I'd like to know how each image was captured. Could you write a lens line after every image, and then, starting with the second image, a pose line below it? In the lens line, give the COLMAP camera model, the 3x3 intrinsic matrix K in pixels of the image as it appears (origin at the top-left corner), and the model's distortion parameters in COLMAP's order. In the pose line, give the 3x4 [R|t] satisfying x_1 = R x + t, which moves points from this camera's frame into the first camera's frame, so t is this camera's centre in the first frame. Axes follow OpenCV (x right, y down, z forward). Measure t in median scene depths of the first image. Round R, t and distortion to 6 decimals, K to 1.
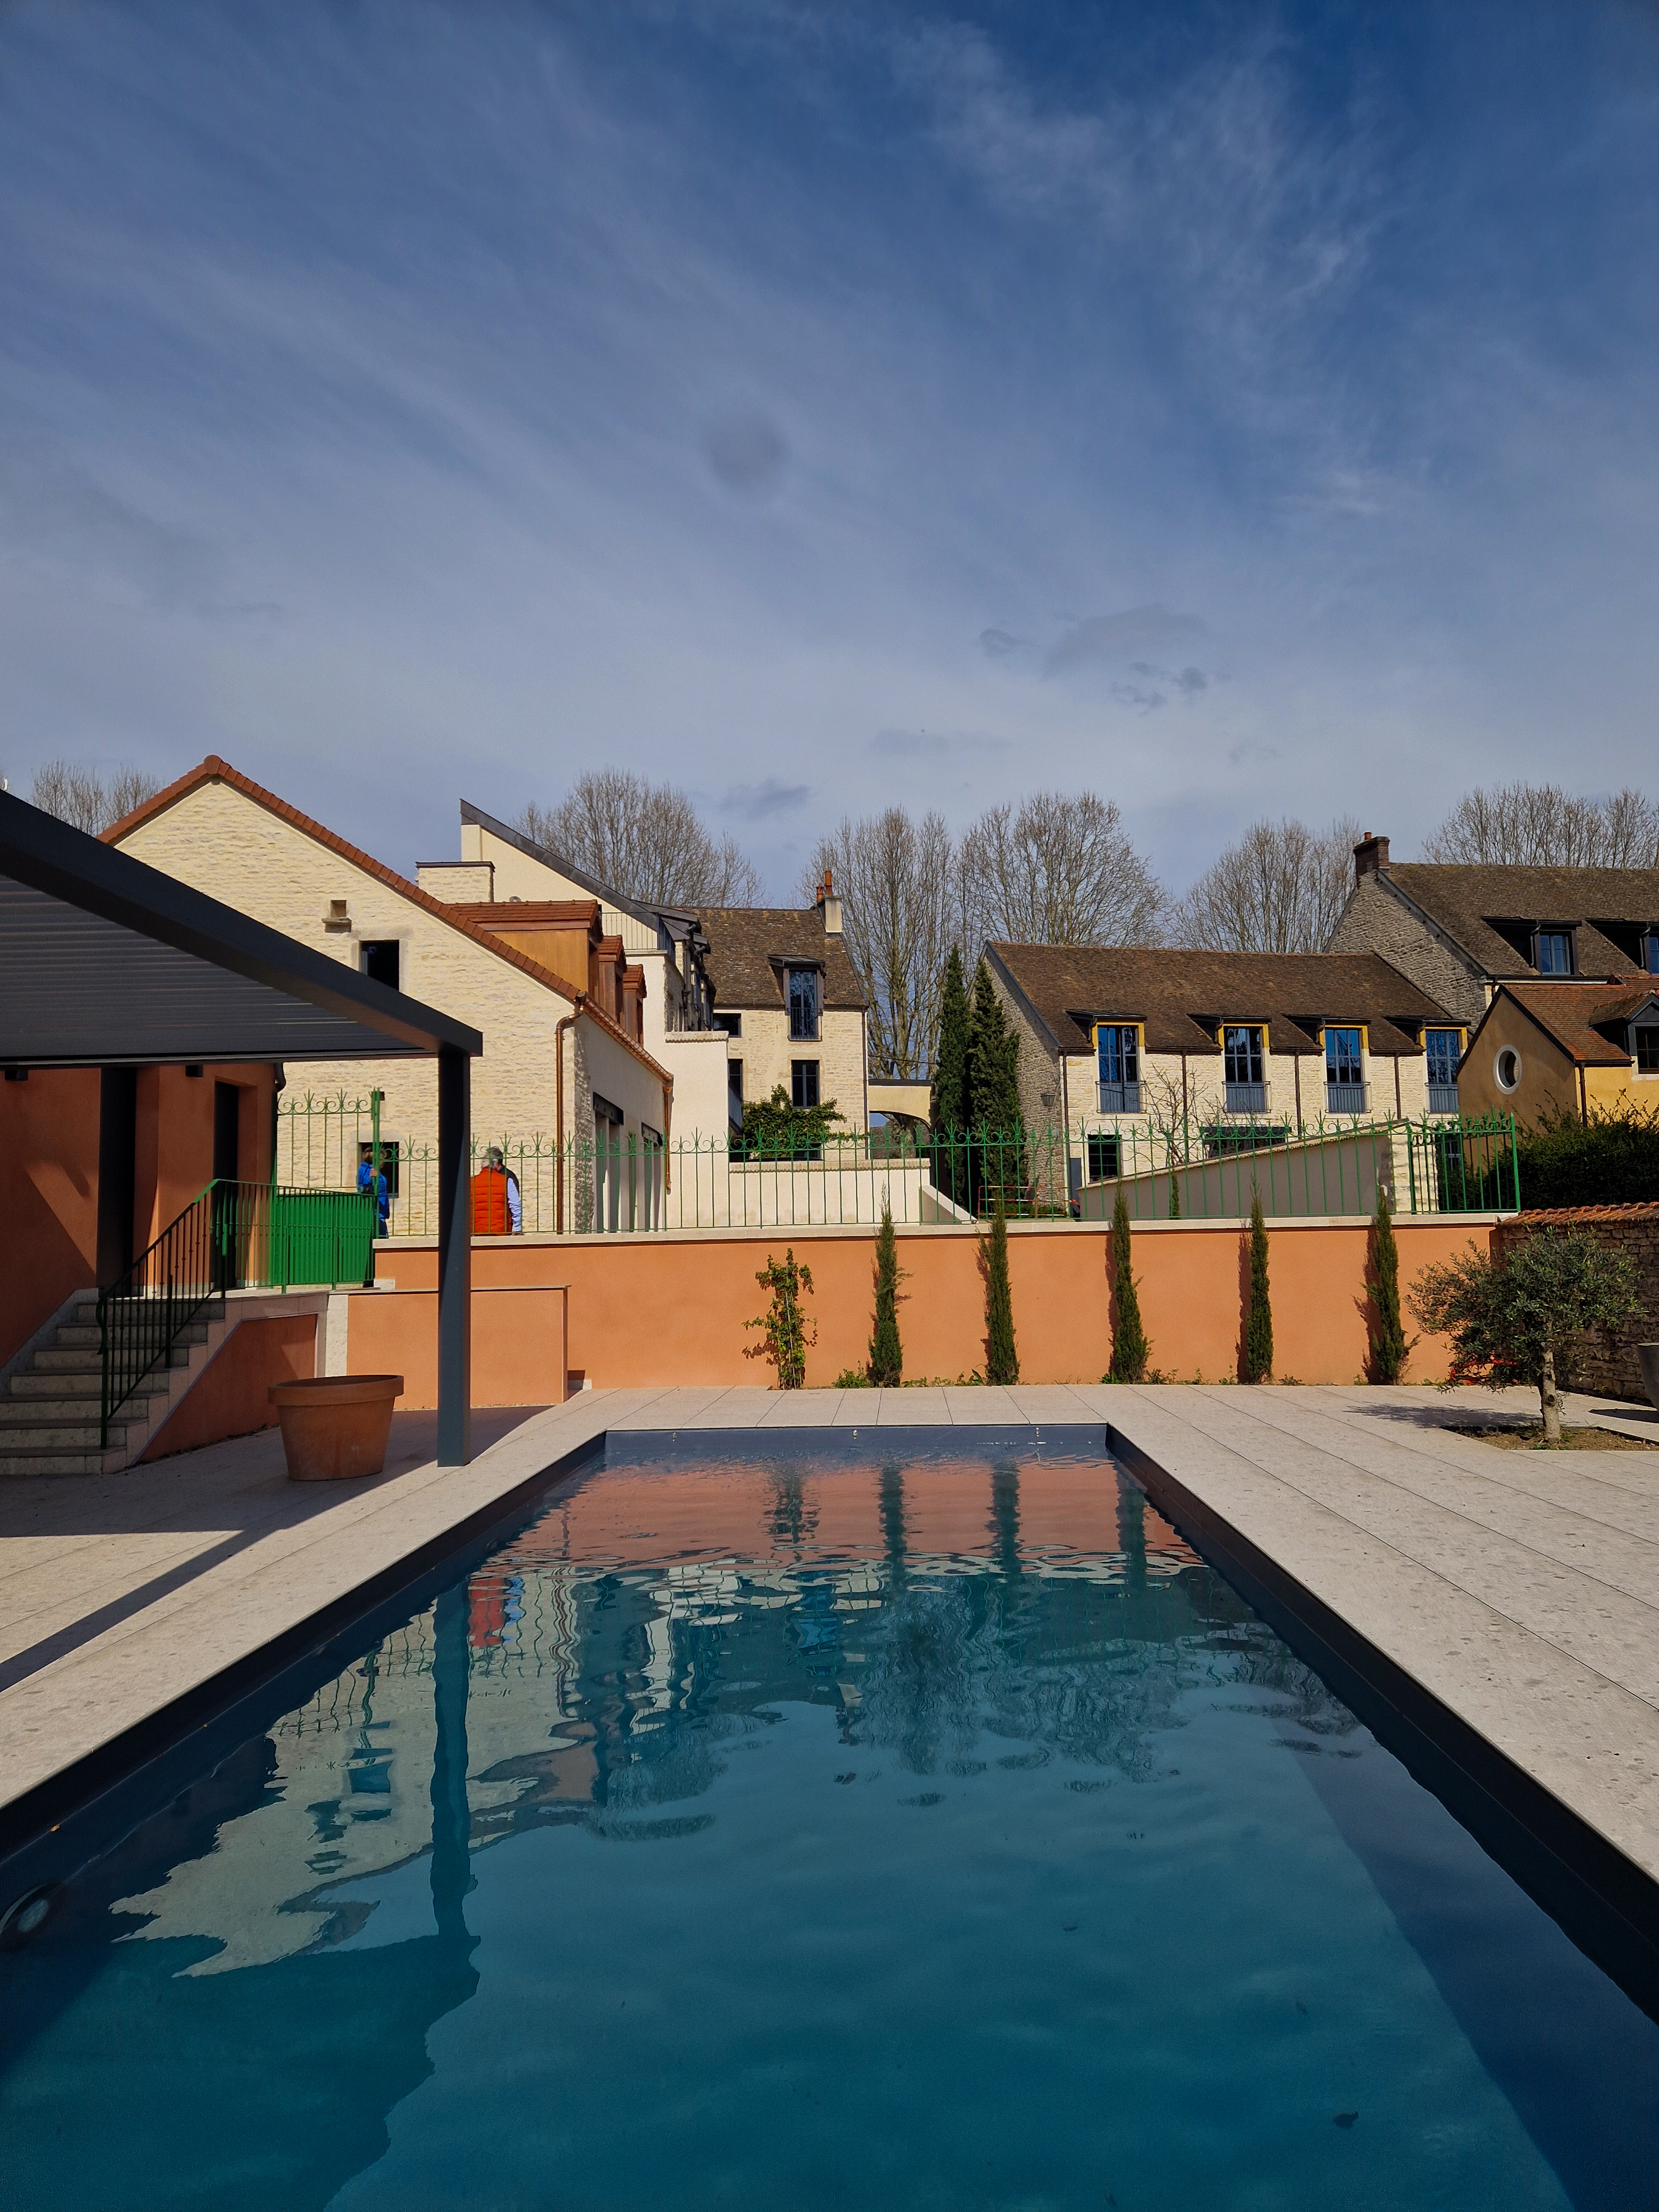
lens RADIAL K [[1466.6, 0, 826.5], [0, 1466.6, 1091.7], [0, 0, 1]] dist [0.116266, -0.105111]
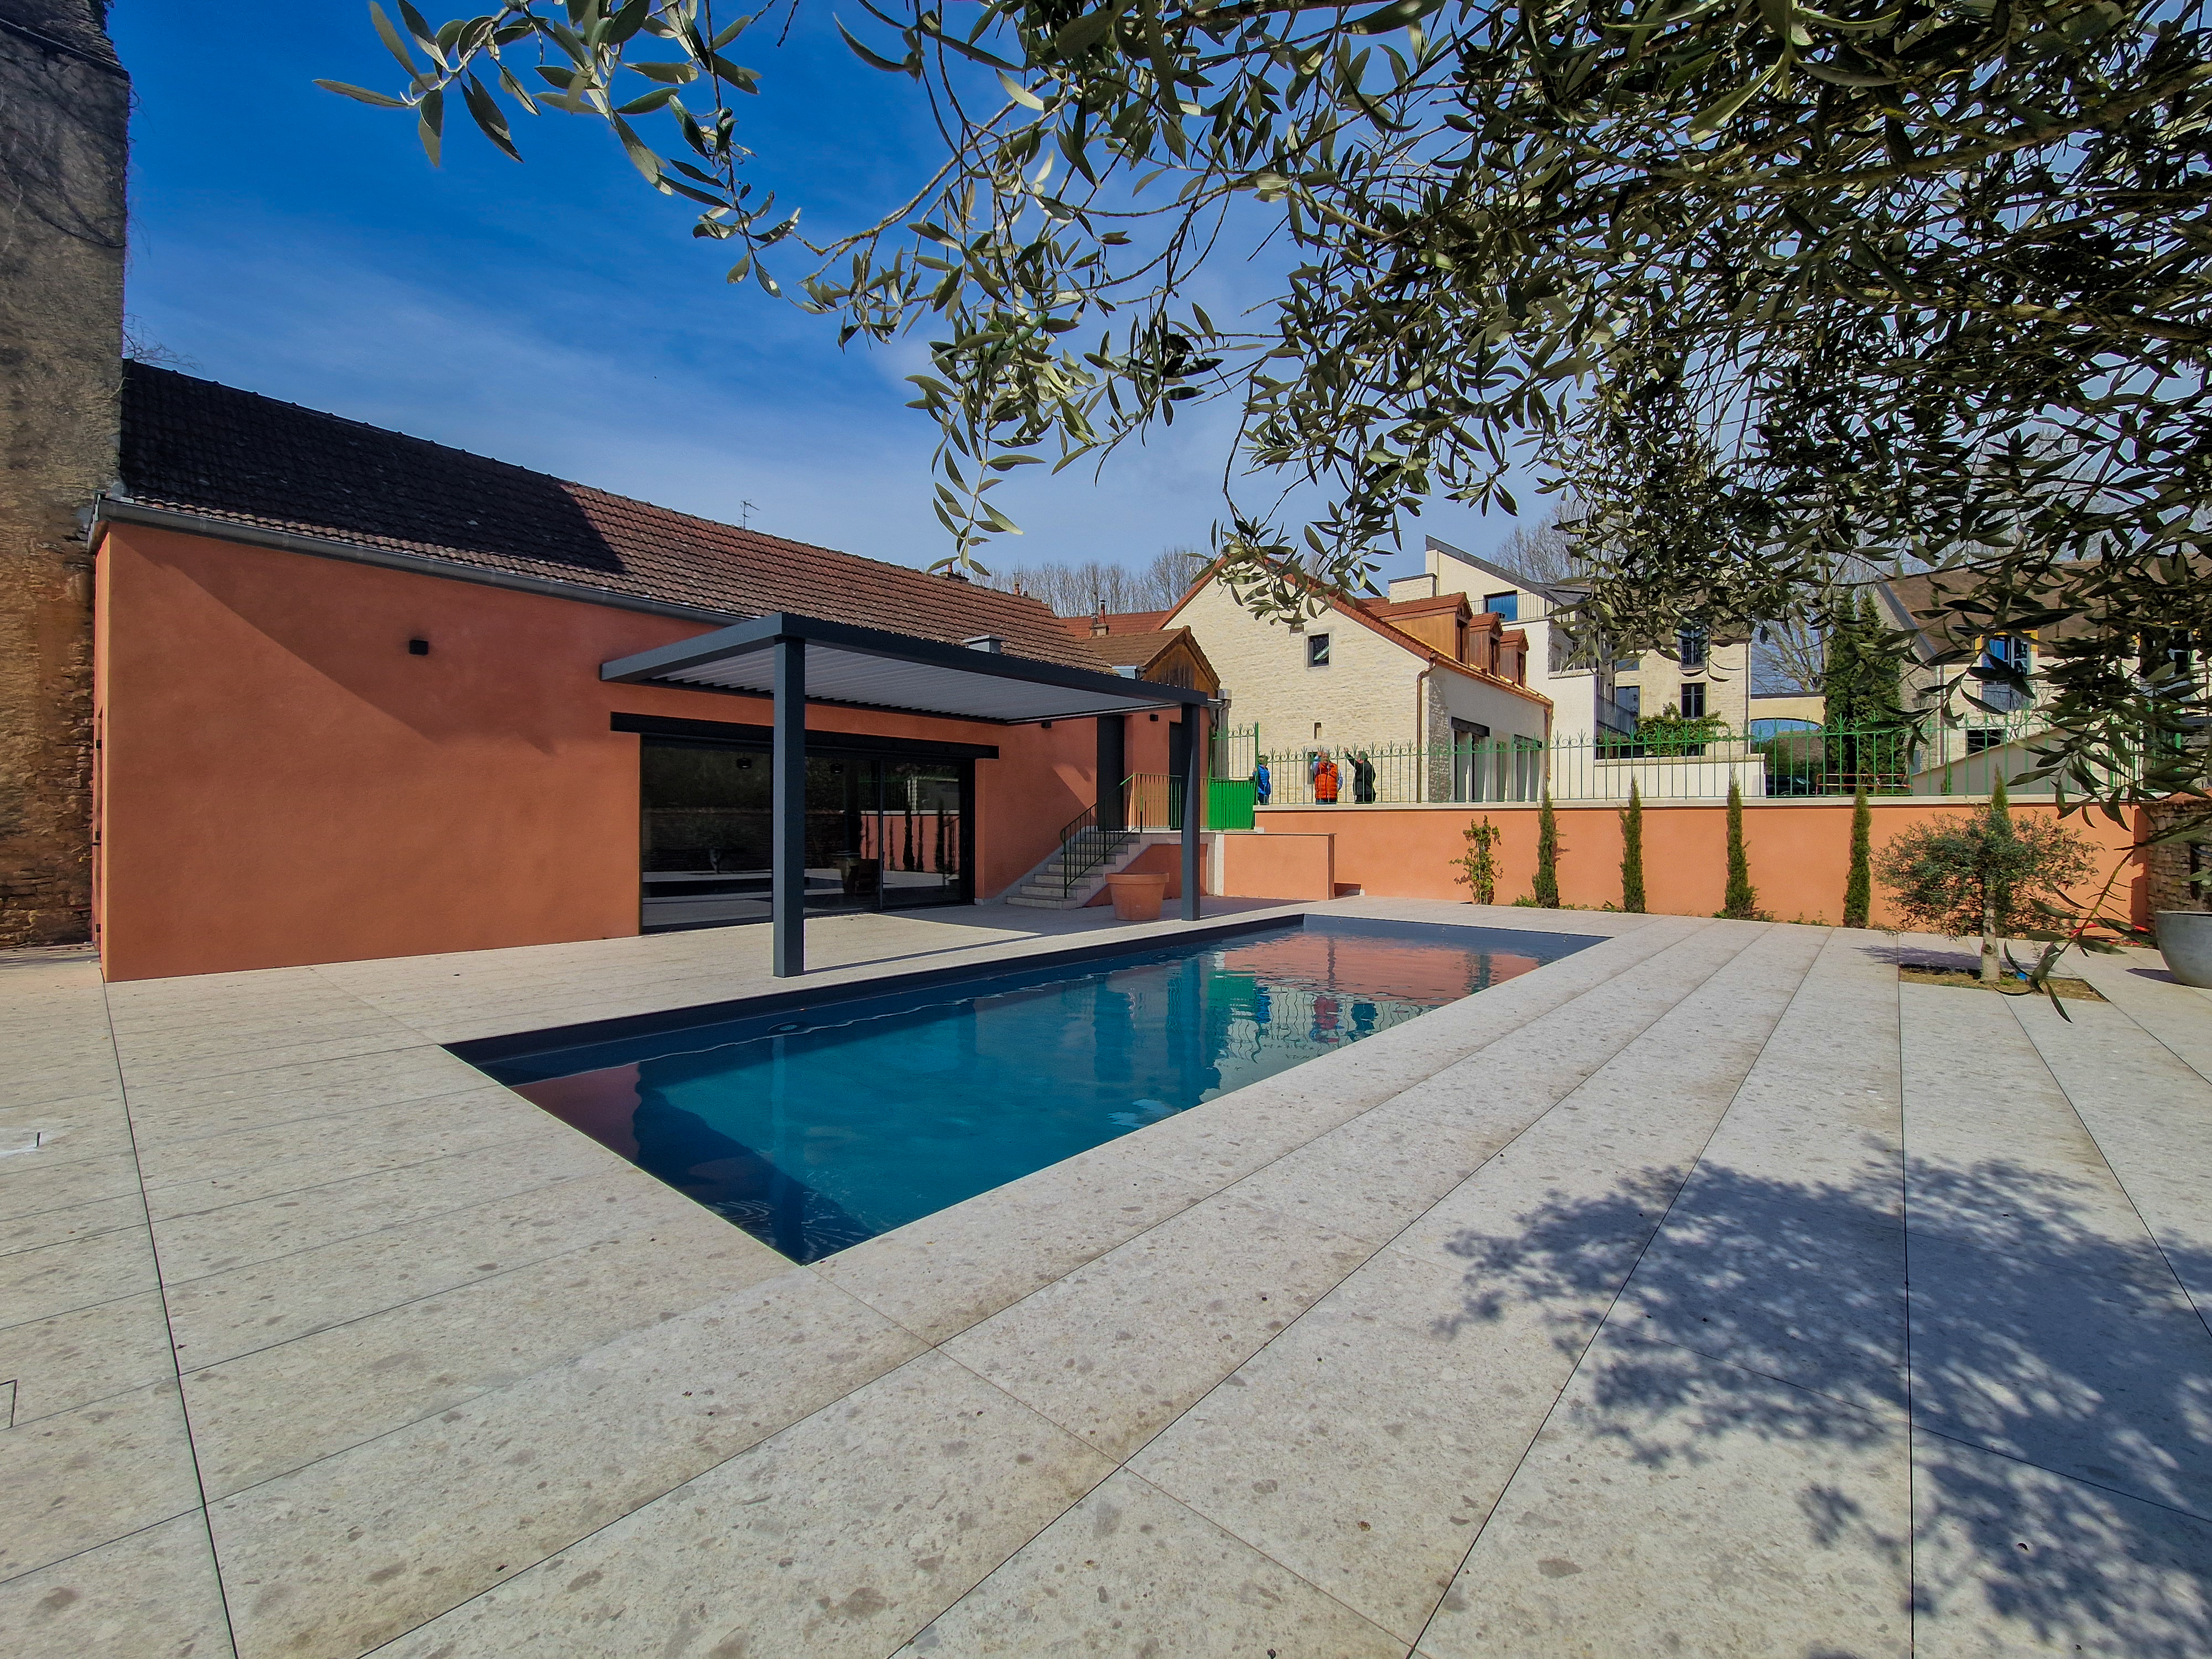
lens RADIAL K [[898.9, 0, 1139.4], [0, 898.9, 820.3], [0, 0, 1]] dist [-0.005247, -0.000161]
pose [[0.797175, 0.022267, -0.603337, 0.165725], [0.045263, 0.994303, 0.096502, 0.002807], [0.602049, -0.104238, 0.791626, 0.022557]]
